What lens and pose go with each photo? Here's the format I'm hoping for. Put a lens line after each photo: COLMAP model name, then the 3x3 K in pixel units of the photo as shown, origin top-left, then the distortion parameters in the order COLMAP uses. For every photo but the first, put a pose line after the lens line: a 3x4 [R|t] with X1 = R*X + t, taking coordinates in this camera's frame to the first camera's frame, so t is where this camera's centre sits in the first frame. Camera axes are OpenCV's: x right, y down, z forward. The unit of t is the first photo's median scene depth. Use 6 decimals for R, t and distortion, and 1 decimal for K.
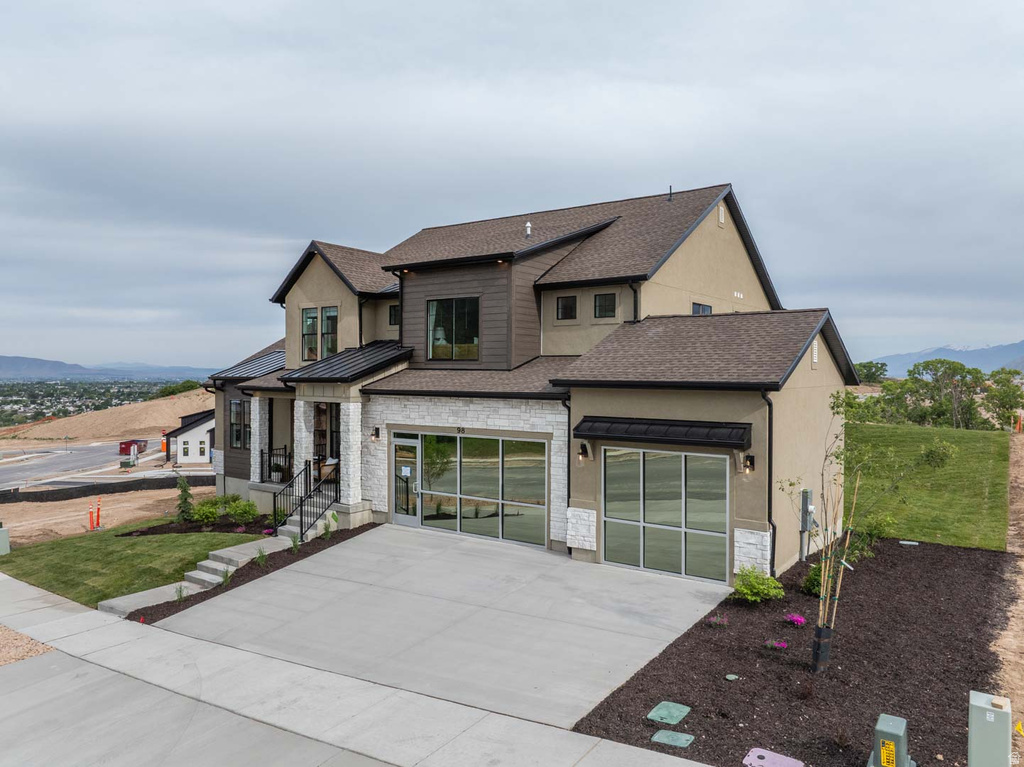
lens RADIAL K [[718.1, 0, 512.0], [0, 718.1, 383.5], [0, 0, 1]] dist [-0.035872, 0.003592]
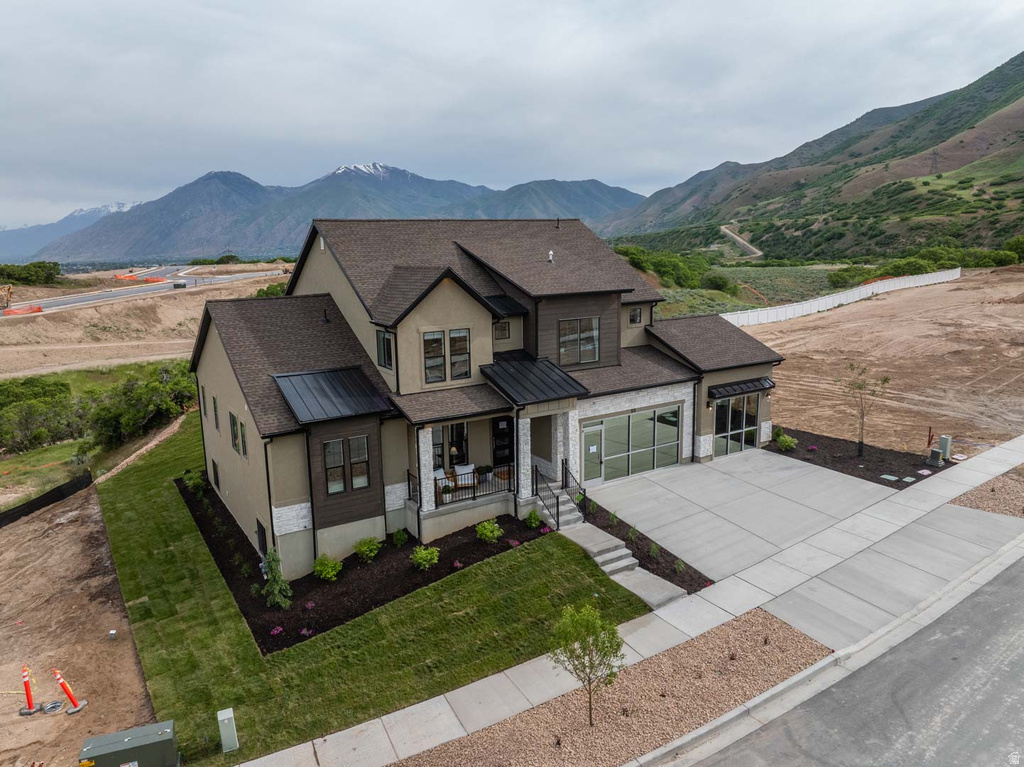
lens RADIAL K [[718.1, 0, 512.0], [0, 718.1, 383.5], [0, 0, 1]] dist [-0.035872, 0.003592]
pose [[0.383577, -0.190417, 0.903665, -1.671198], [0.038645, 0.980965, 0.190301, -0.316693], [-0.922700, -0.038073, 0.383634, 0.716908]]
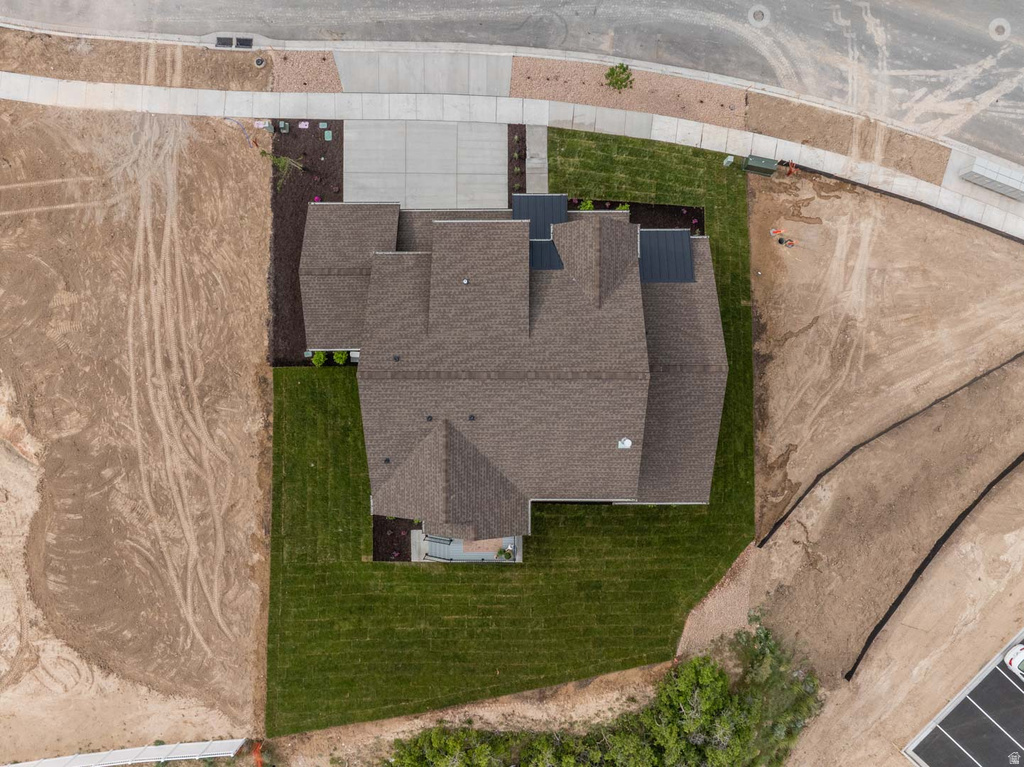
lens RADIAL K [[718.1, 0, 512.0], [0, 718.1, 383.5], [0, 0, 1]] dist [-0.035872, 0.003592]
pose [[-0.816947, 0.576700, 0.003762, 0.083061], [-0.004045, -0.012254, 0.999917, -2.324062], [0.576698, 0.816864, 0.012344, 1.607335]]
